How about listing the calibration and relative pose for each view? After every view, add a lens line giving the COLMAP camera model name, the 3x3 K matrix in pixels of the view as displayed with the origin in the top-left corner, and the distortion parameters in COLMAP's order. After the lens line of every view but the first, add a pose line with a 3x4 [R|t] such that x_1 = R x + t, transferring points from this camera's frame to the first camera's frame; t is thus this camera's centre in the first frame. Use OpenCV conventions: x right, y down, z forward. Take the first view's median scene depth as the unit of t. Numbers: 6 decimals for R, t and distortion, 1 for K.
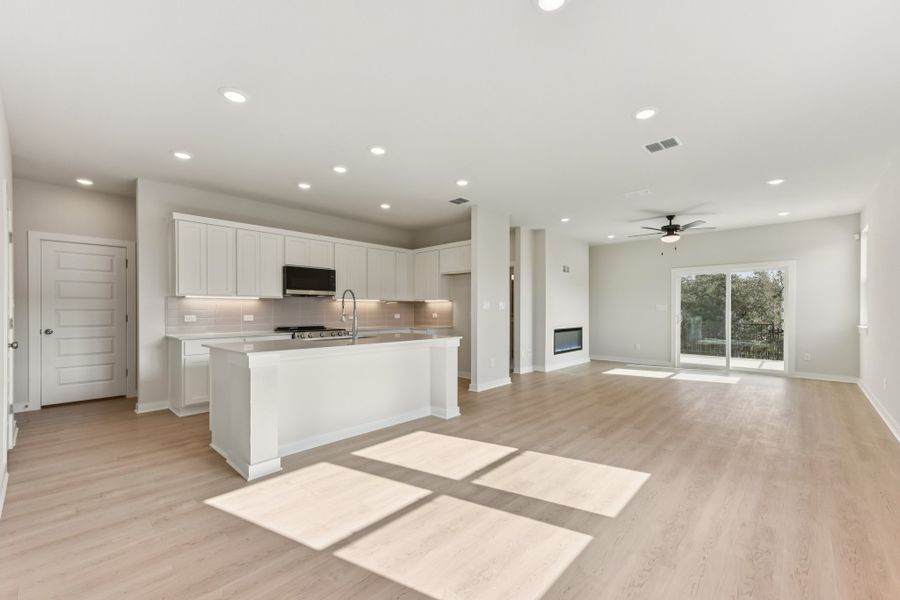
lens RADIAL K [[376.2, 0, 466.1], [0, 376.2, 306.0], [0, 0, 1]] dist [0.018209, 0.000223]
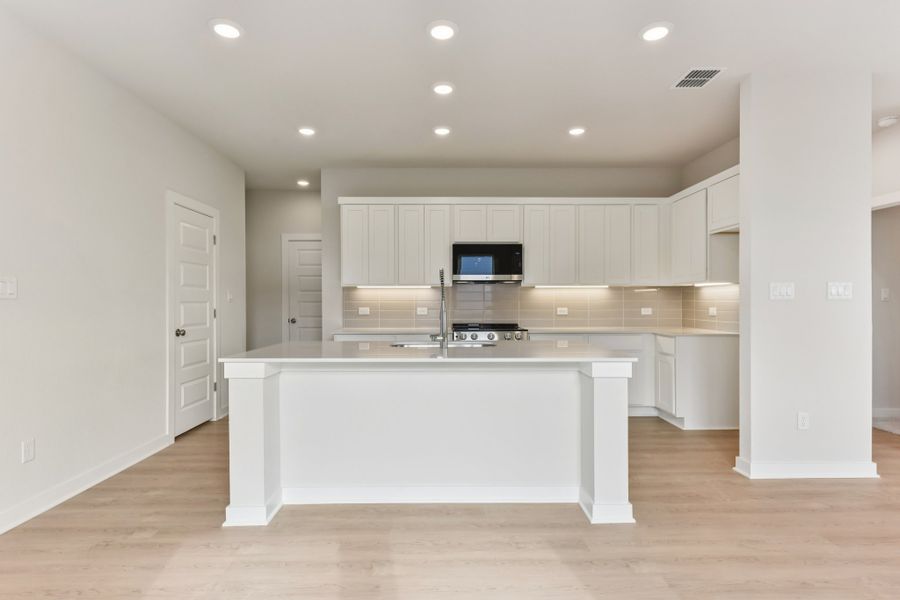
lens RADIAL K [[471.0, 0, 440.7], [0, 471.0, 300.5], [0, 0, 1]] dist [0.016356, 0.000502]
pose [[0.674931, -0.001417, -0.737879, 0.213627], [0.009857, 0.999926, 0.007096, 0.001432], [0.737815, -0.012062, 0.674895, 0.340041]]
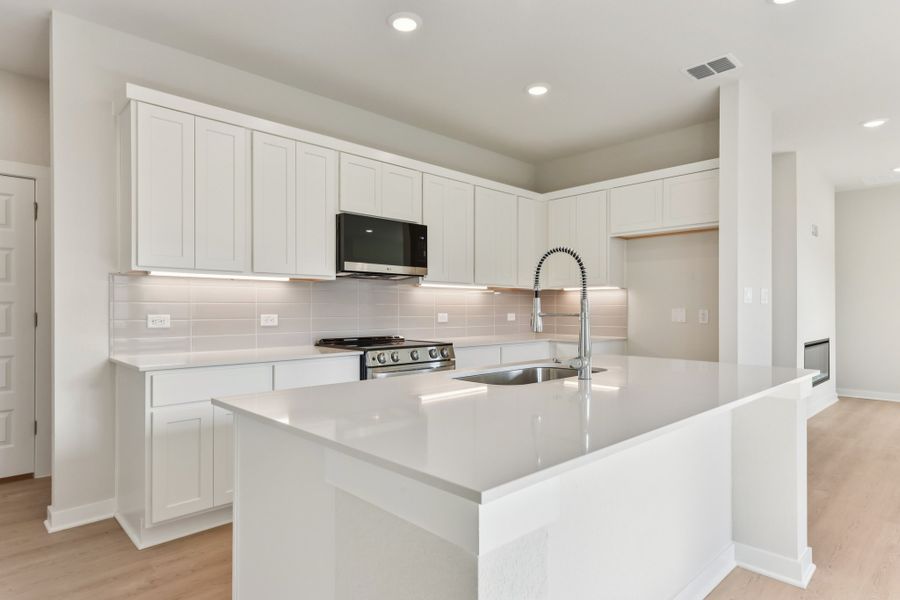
lens RADIAL K [[513.5, 0, 463.5], [0, 513.5, 301.1], [0, 0, 1]] dist [0.008890, 0.004293]
pose [[0.998189, 0.001821, -0.060134, -0.286632], [-0.001975, 0.999995, -0.002503, 0.008693], [0.060129, 0.002618, 0.998187, 0.355286]]
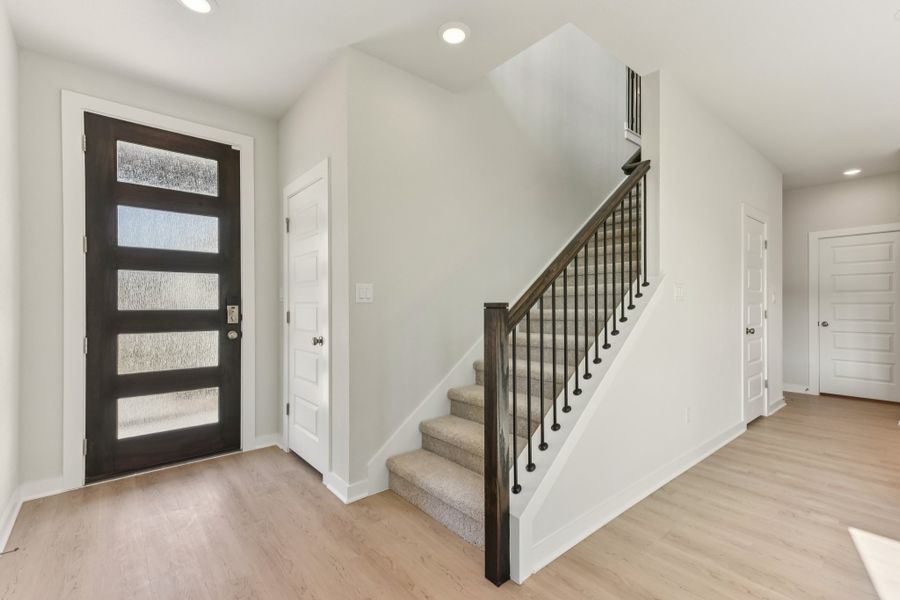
lens RADIAL K [[405.3, 0, 451.2], [0, 405.3, 308.9], [0, 0, 1]] dist [0.022006, 0.000911]
pose [[-0.123615, 0.012444, -0.992252, 0.153624], [0.010255, 0.999884, 0.011262, 0.001770], [0.992277, -0.008783, -0.123728, 0.105530]]
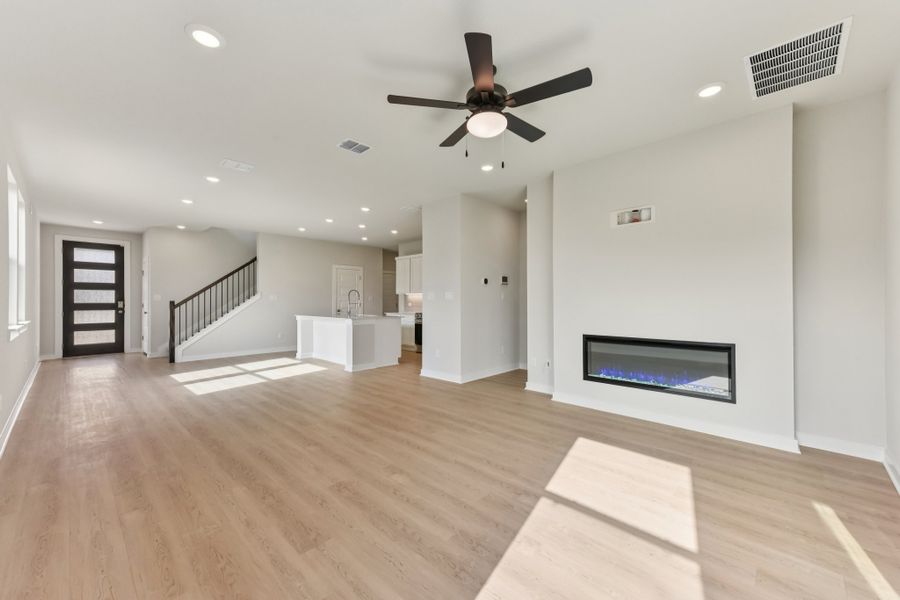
lens RADIAL K [[354.2, 0, 458.2], [0, 354.2, 302.9], [0, 0, 1]] dist [0.025373, 0.000373]
pose [[-0.006406, 0.009248, -0.999937, 1.129187], [0.009780, 0.999910, 0.009185, 0.005923], [0.999932, -0.009721, -0.006496, 1.160708]]
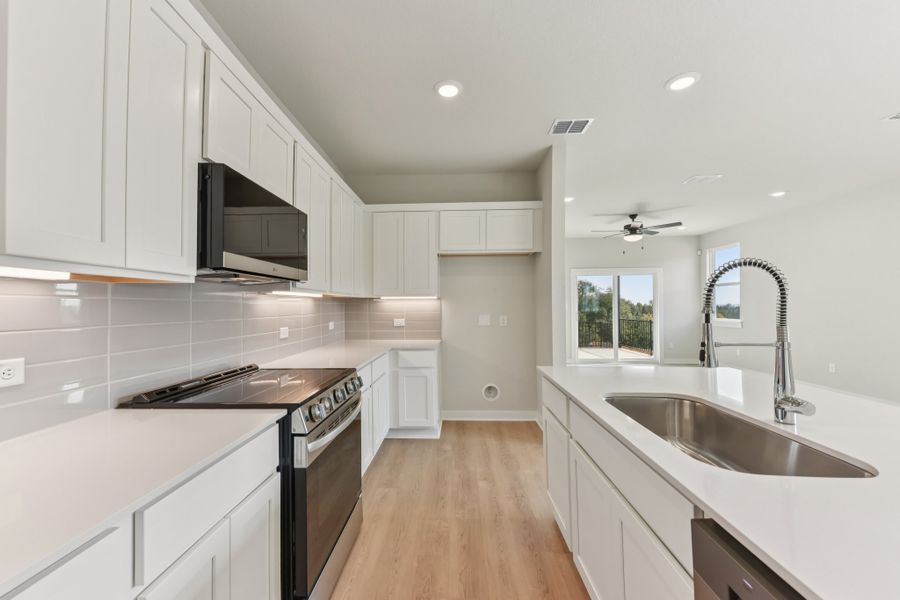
lens RADIAL K [[354.2, 0, 447.8], [0, 354.2, 299.5], [0, 0, 1]] dist [0.025373, 0.000373]
pose [[0.771413, 0.008564, 0.636278, -0.519703], [-0.001380, 0.999930, -0.011784, -0.005789], [-0.636334, 0.008212, 0.771370, 0.705669]]
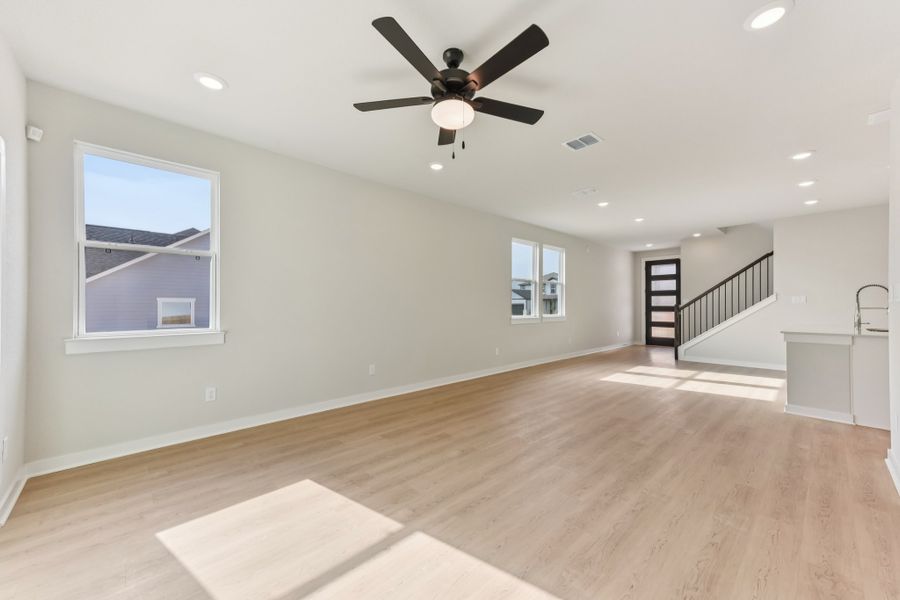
lens RADIAL K [[354.2, 0, 448.9], [0, 354.2, 291.5], [0, 0, 1]] dist [0.025373, 0.000373]
pose [[-0.996344, 0.004761, 0.085296, 0.612551], [0.000744, 0.998891, -0.047072, 0.016998], [-0.085425, -0.046837, -0.995243, 1.646204]]
